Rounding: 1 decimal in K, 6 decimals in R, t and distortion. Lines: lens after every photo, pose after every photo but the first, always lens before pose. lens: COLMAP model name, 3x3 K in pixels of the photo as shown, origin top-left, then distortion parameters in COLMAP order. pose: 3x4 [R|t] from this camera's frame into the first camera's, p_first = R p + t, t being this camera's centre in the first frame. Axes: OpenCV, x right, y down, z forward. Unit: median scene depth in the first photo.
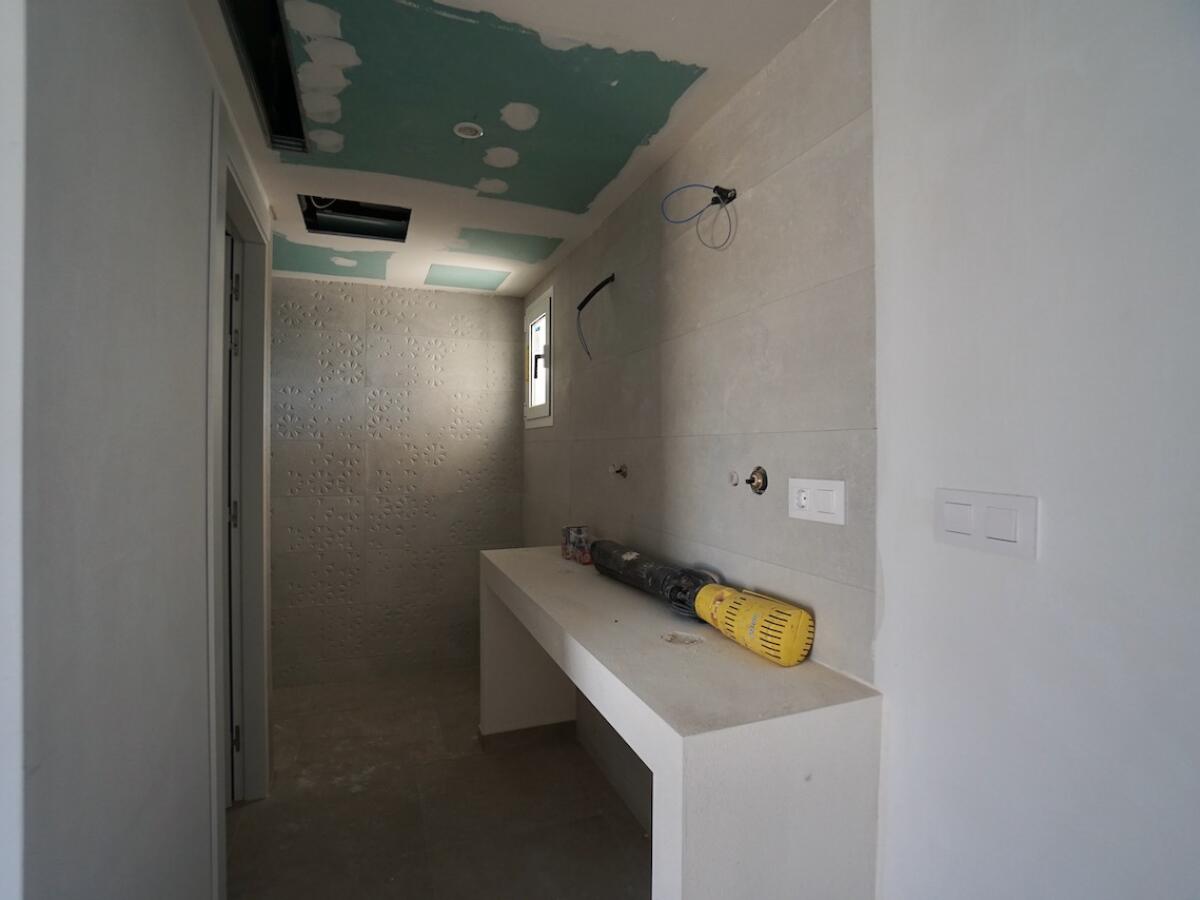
lens RADIAL K [[596.3, 0, 590.7], [0, 596.3, 449.6], [0, 0, 1]] dist [-0.064625, 0.024694]
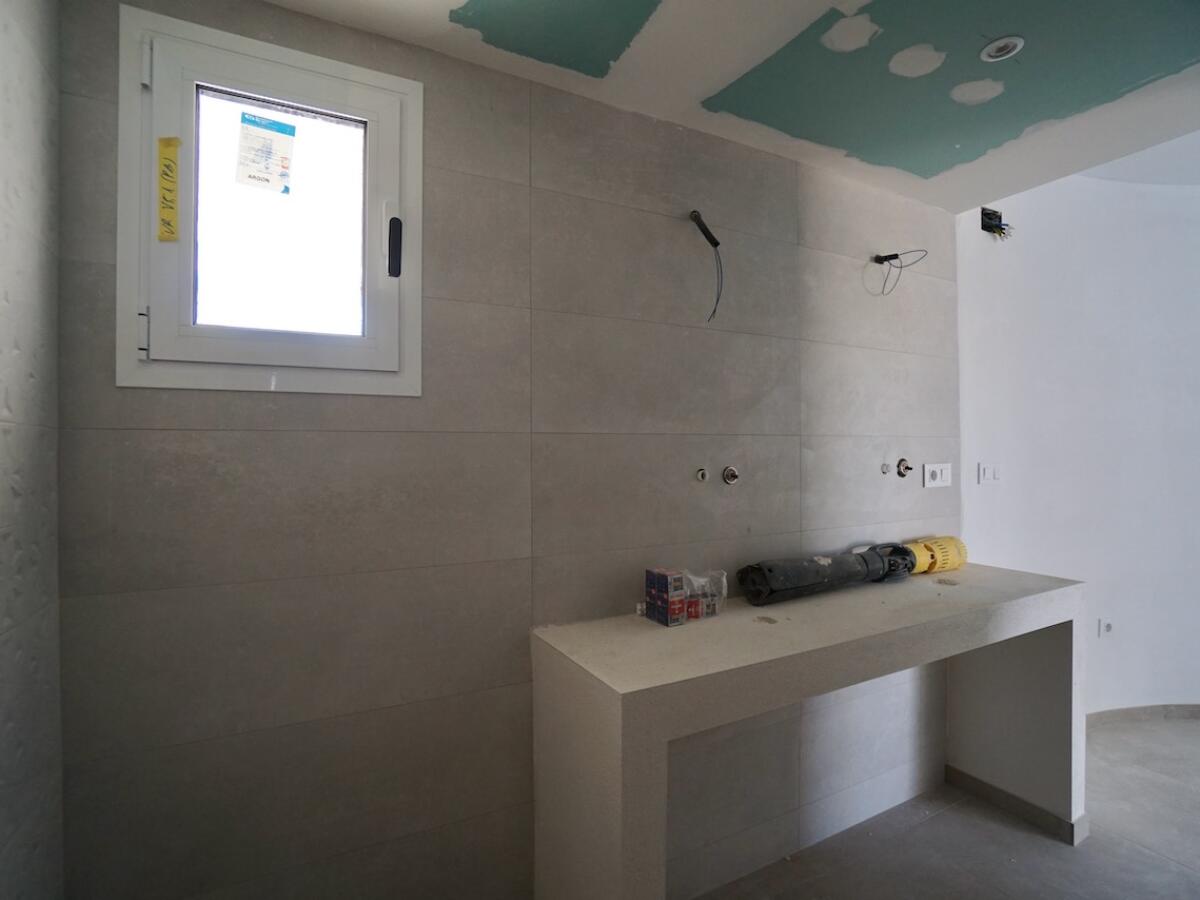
lens RADIAL K [[596.3, 0, 590.7], [0, 596.3, 449.6], [0, 0, 1]] dist [-0.064625, 0.024694]
pose [[-0.125597, 0.001990, 0.992079, -0.811478], [0.007703, 0.999970, -0.001031, 0.000978], [-0.992051, 0.007513, -0.125609, 1.470210]]
